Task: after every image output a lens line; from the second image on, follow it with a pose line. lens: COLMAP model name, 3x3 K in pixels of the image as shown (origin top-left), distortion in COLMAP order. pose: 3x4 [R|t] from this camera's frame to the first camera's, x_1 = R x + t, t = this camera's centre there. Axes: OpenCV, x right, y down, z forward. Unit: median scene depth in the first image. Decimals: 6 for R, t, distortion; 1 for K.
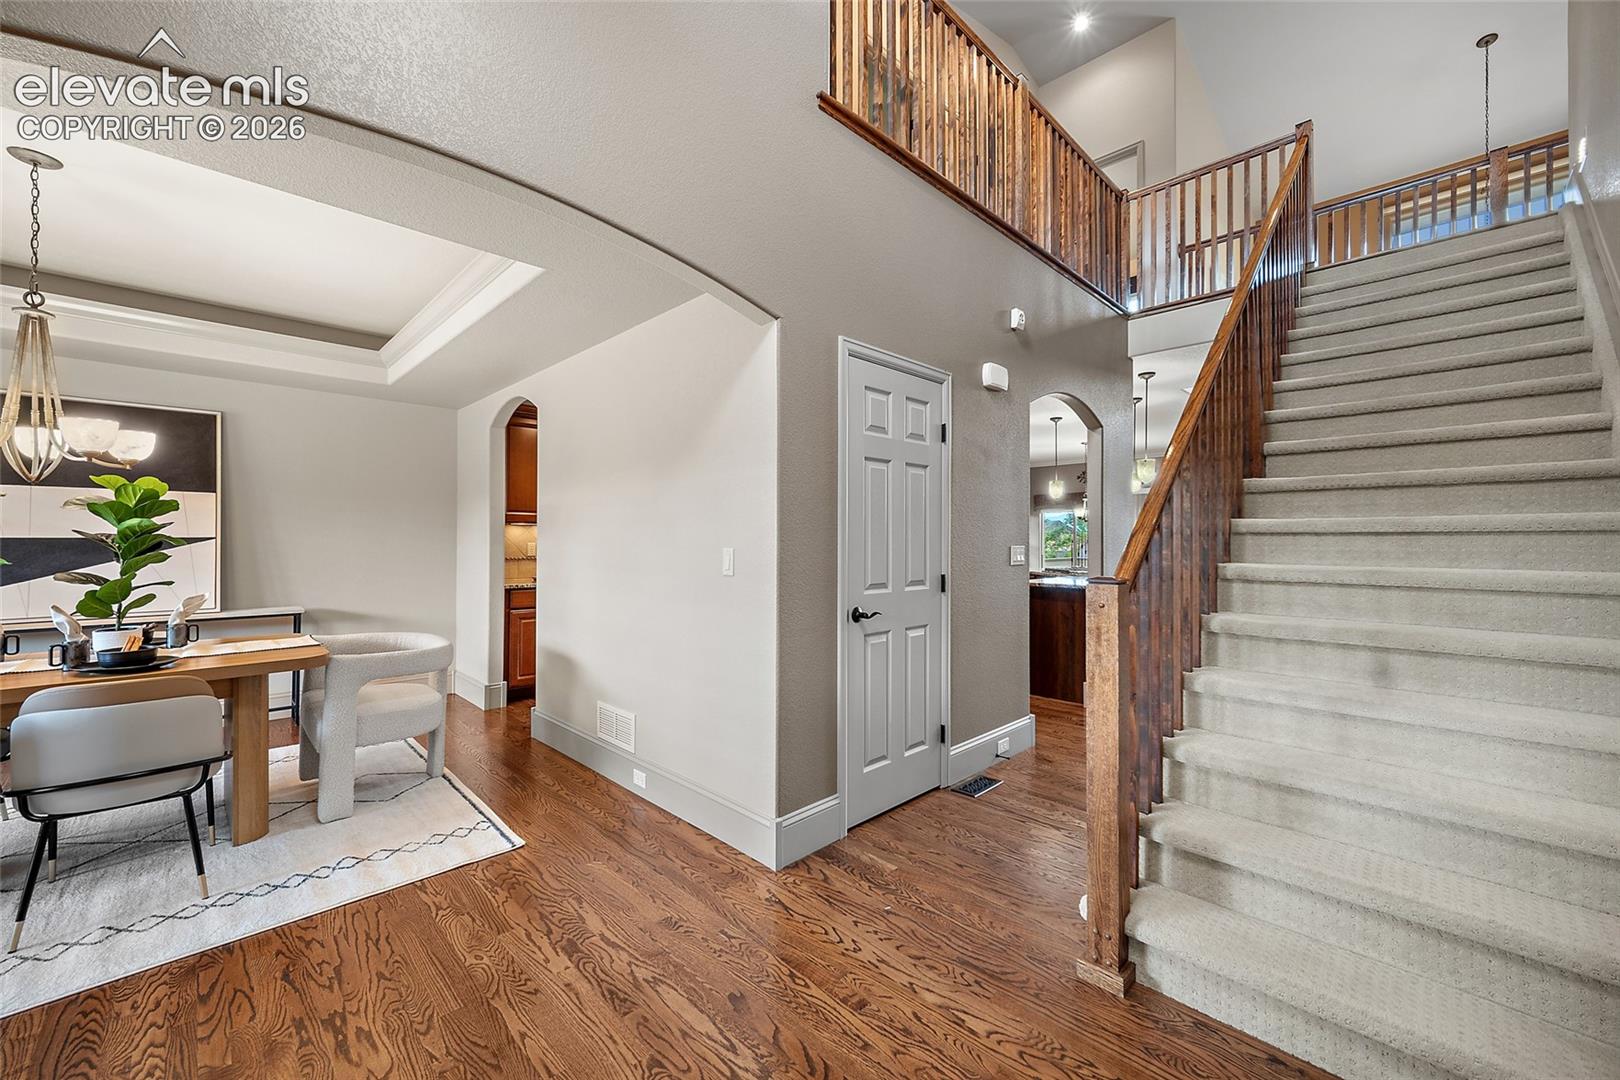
lens RADIAL K [[636.9, 0, 809.9], [0, 636.9, 536.4], [0, 0, 1]] dist [-0.002529, 0.001007]
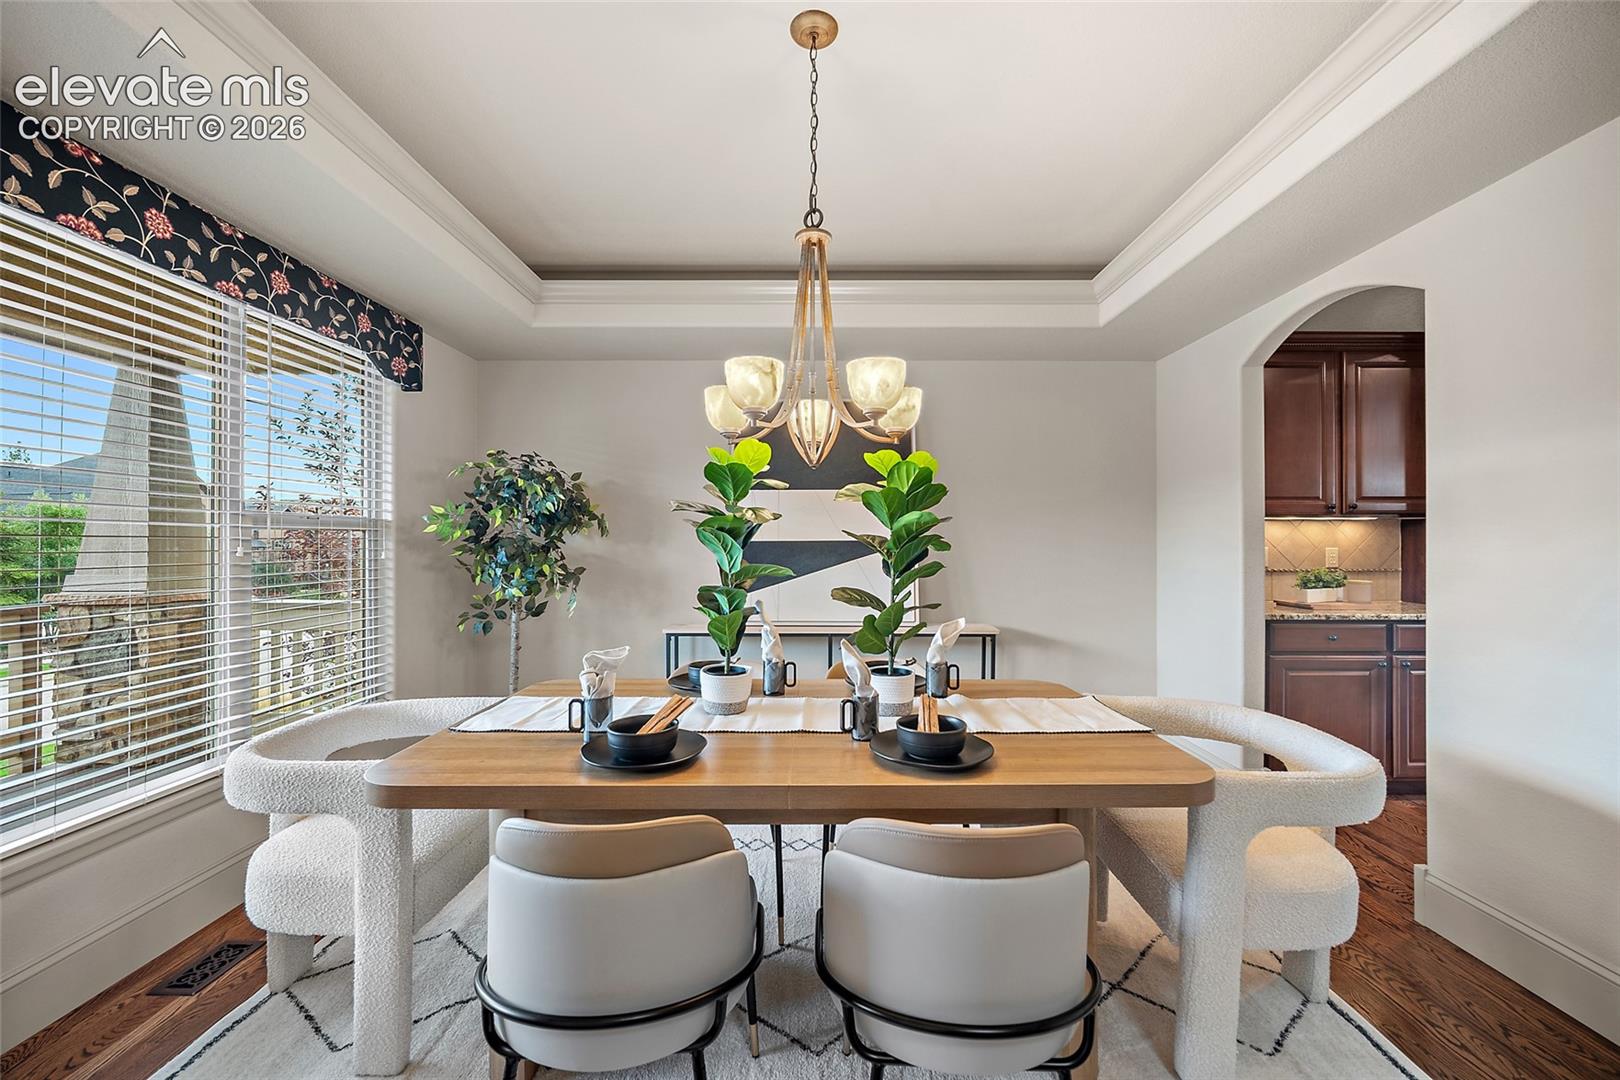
lens RADIAL K [[636.9, 0, 816.4], [0, 636.9, 539.2], [0, 0, 1]] dist [-0.002529, 0.001007]
pose [[0.712297, -0.002318, -0.701874, -0.655104], [0.003574, 0.999994, 0.000325, 0.000625], [0.701869, -0.002740, 0.712301, 0.443514]]
